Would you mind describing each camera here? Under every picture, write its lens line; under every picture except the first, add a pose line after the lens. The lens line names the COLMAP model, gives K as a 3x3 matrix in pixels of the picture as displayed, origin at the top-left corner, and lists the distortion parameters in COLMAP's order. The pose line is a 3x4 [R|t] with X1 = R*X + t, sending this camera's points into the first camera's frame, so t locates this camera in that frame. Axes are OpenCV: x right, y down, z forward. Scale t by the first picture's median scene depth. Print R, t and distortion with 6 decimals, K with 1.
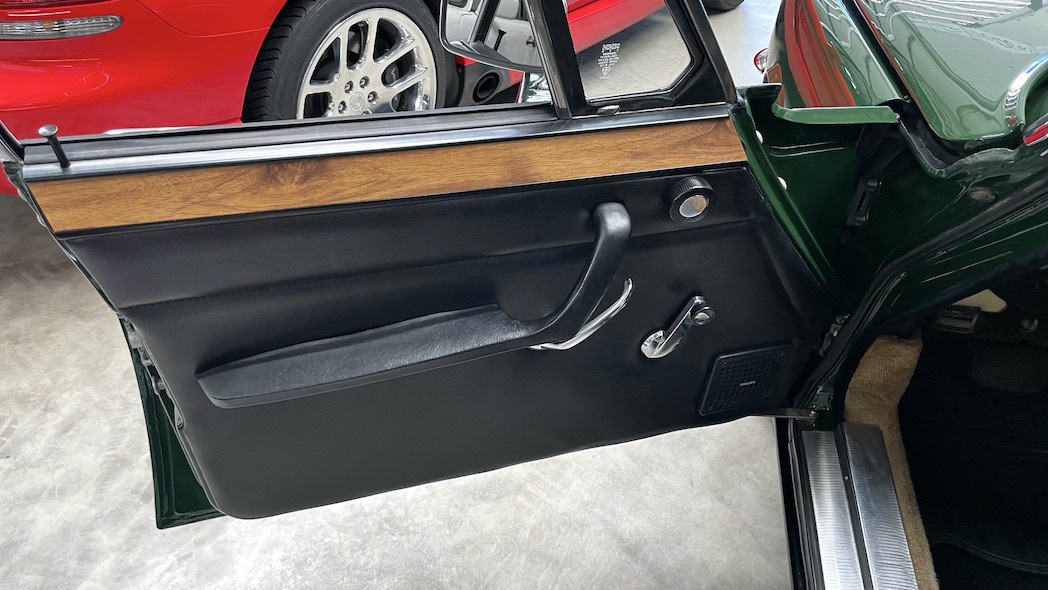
lens RADIAL K [[814.2, 0, 527.7], [0, 814.2, 298.7], [0, 0, 1]] dist [0.132579, -0.190265]
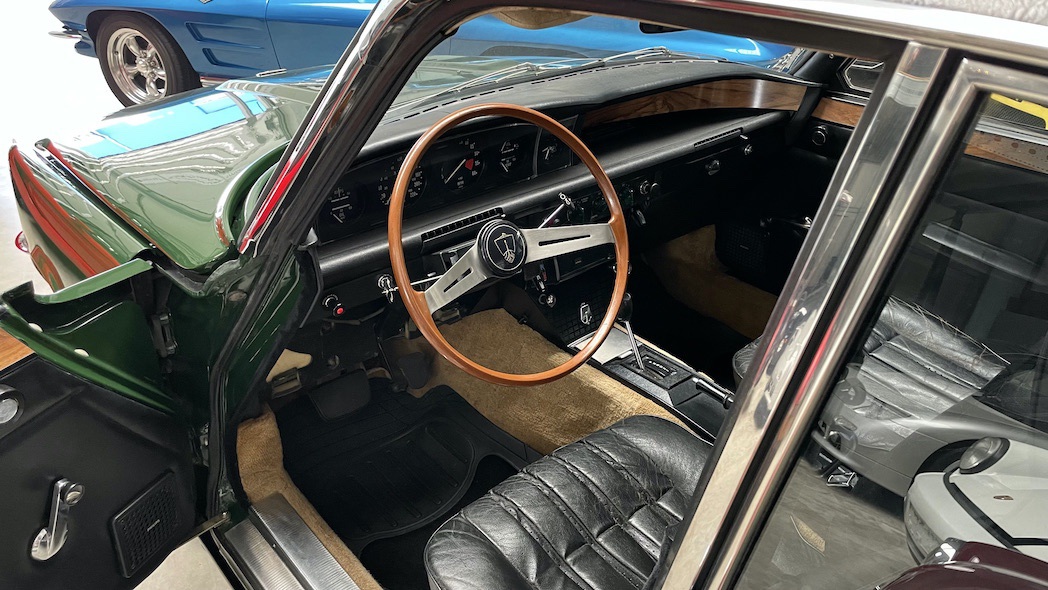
lens RADIAL K [[814.2, 0, 527.7], [0, 814.2, 298.7], [0, 0, 1]] dist [0.132579, -0.190265]
pose [[0.651782, -0.401565, 0.643370, 0.006768], [0.484310, 0.873205, 0.054376, 0.023885], [-0.583629, 0.276149, 0.763622, -0.208289]]
